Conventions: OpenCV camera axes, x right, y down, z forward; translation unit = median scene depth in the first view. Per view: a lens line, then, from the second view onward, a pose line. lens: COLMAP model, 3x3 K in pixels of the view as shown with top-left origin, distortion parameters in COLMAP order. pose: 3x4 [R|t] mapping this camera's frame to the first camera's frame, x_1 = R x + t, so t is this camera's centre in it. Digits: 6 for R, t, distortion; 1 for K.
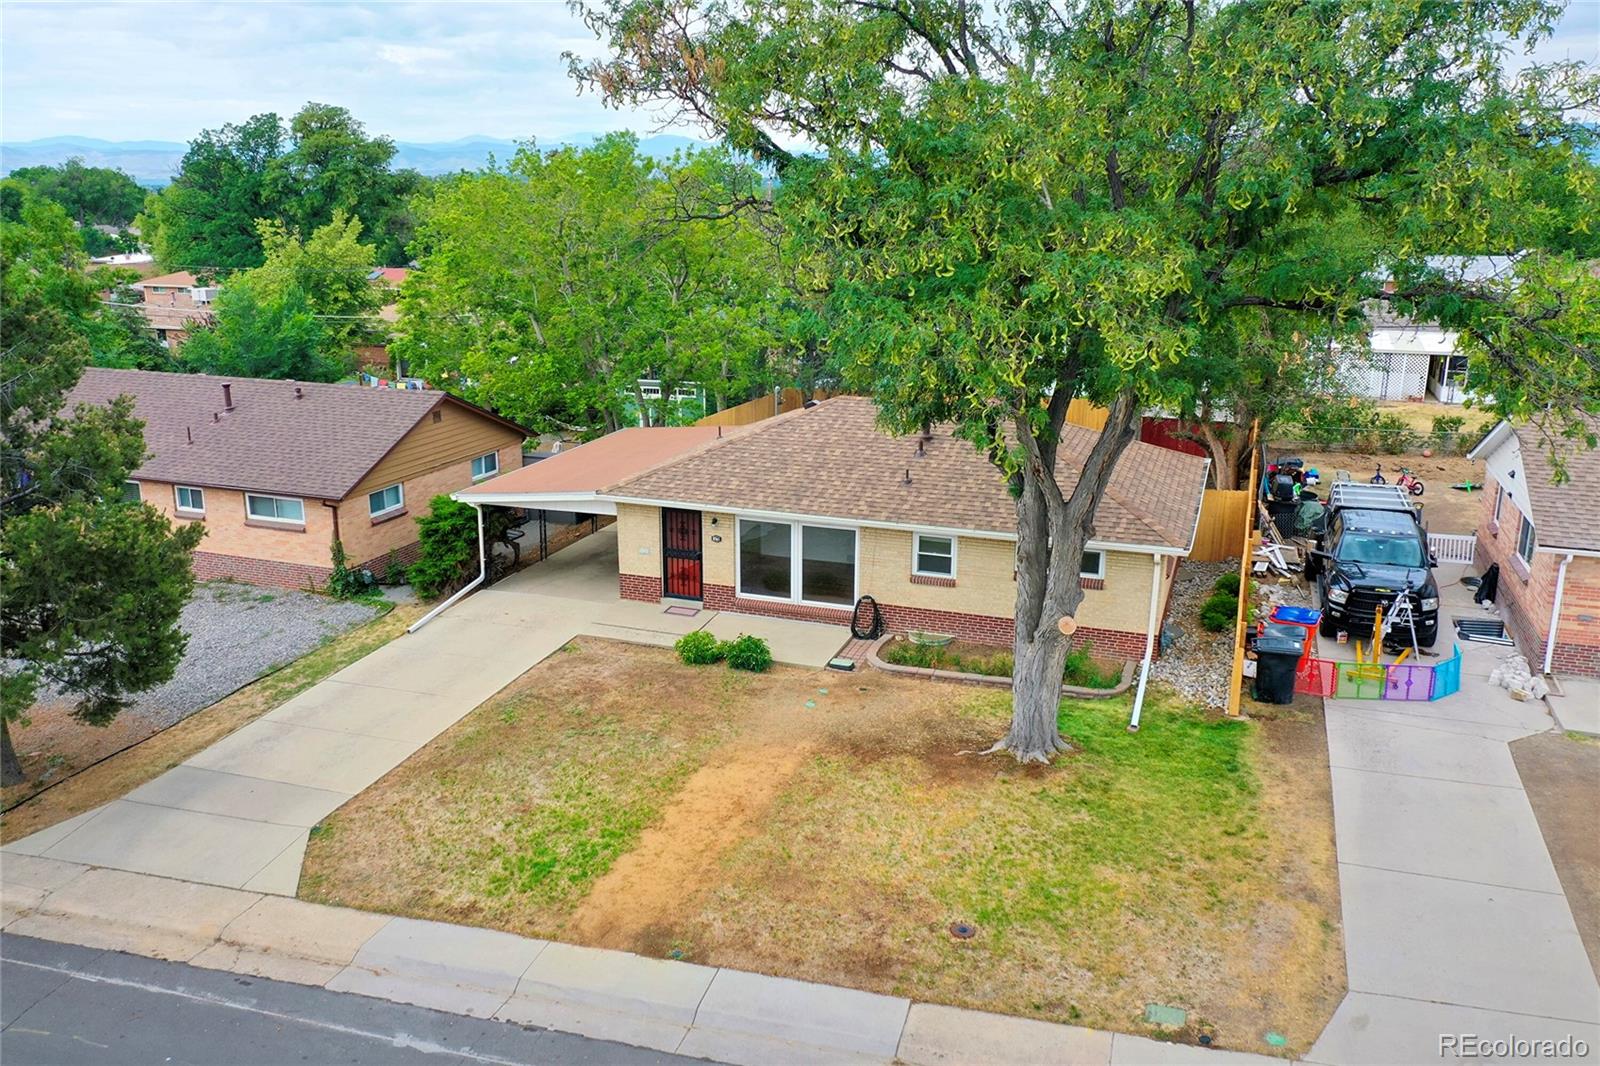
lens RADIAL K [[1250.4, 0, 796.0], [0, 1250.4, 533.8], [0, 0, 1]] dist [-0.006917, -0.005065]
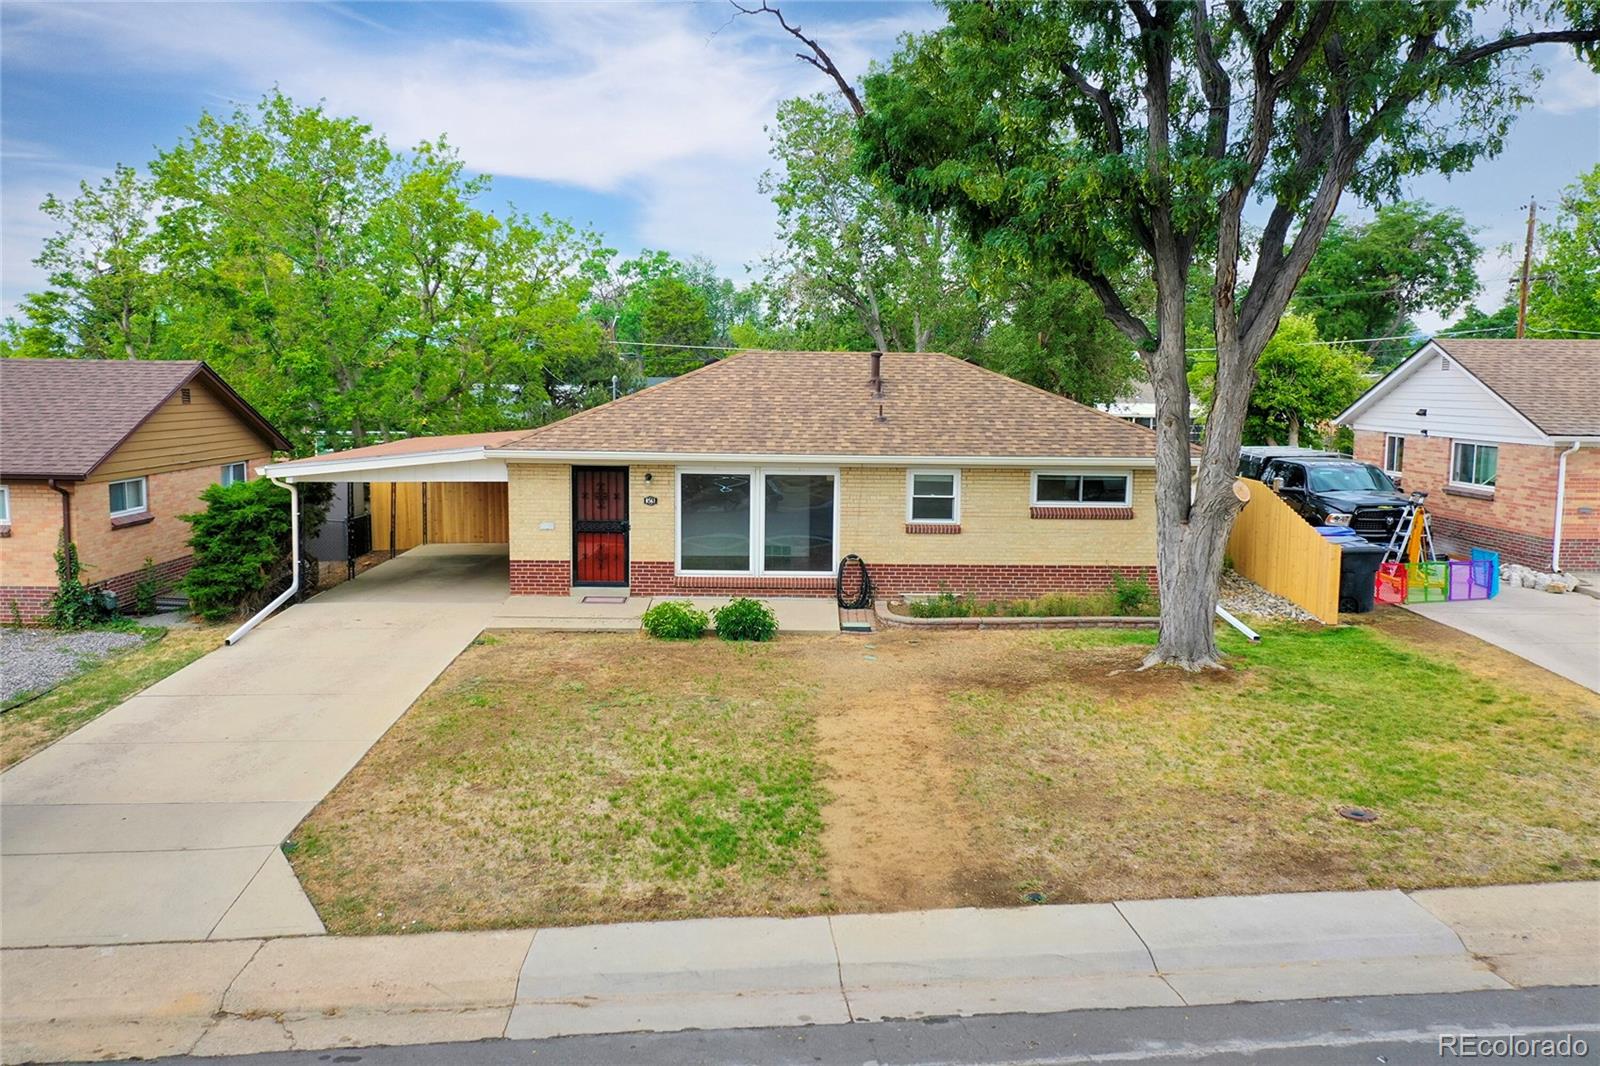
lens RADIAL K [[1254.5, 0, 792.3], [0, 1254.5, 532.2], [0, 0, 1]] dist [-0.003275, -0.001707]
pose [[0.934516, -0.034794, 0.354217, -0.275403], [0.085657, 0.987946, -0.128941, 0.140335], [-0.345461, 0.150839, 0.926231, 0.260108]]
